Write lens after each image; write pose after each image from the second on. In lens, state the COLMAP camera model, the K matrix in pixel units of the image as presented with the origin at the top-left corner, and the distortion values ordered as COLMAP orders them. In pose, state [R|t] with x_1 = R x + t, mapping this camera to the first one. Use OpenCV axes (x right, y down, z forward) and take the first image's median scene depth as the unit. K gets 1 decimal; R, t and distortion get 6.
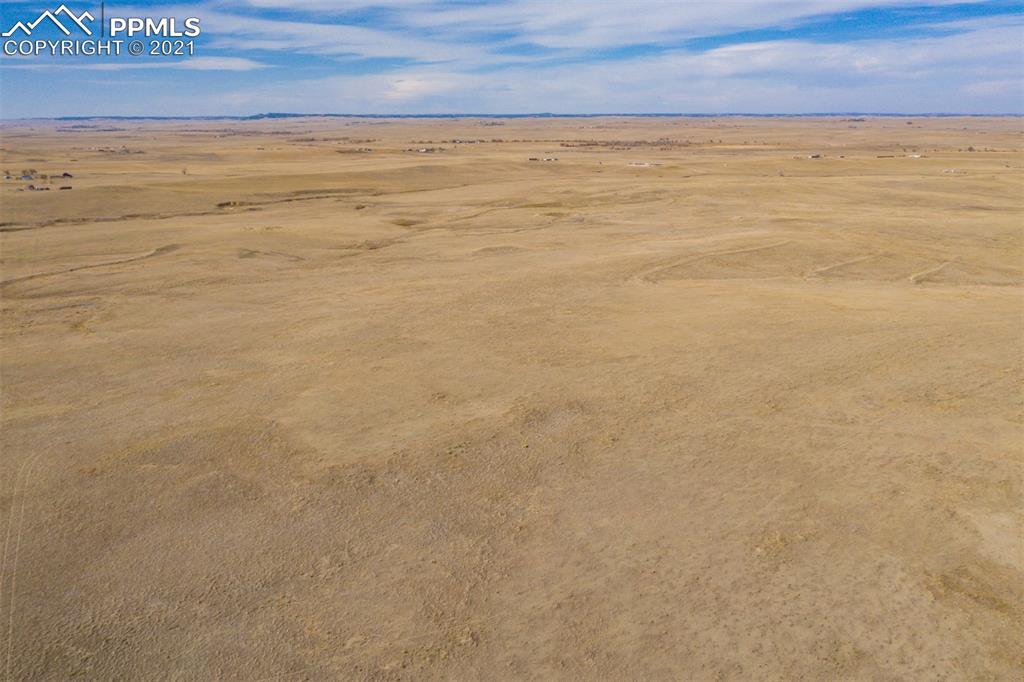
lens RADIAL K [[828.1, 0, 515.9], [0, 828.1, 345.5], [0, 0, 1]] dist [-0.023512, -0.000887]
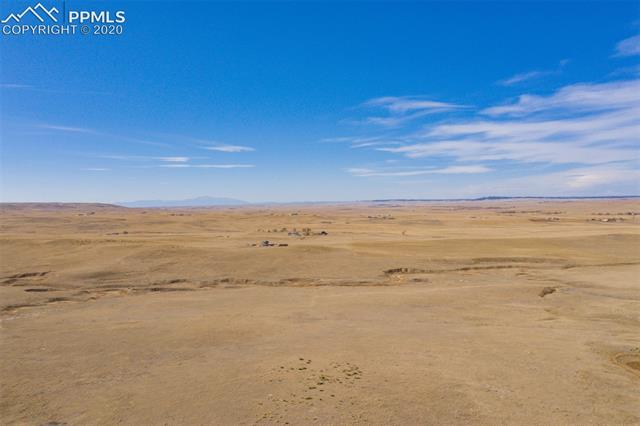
lens RADIAL K [[509.7, 0, 320.0], [0, 509.7, 213.0], [0, 0, 1]] dist [-0.026087, -0.000216]
pose [[0.822193, 0.003627, -0.569197, -0.034799], [-0.141407, 0.969932, -0.198079, -0.041151], [0.551365, 0.243348, 0.797984, 0.179953]]
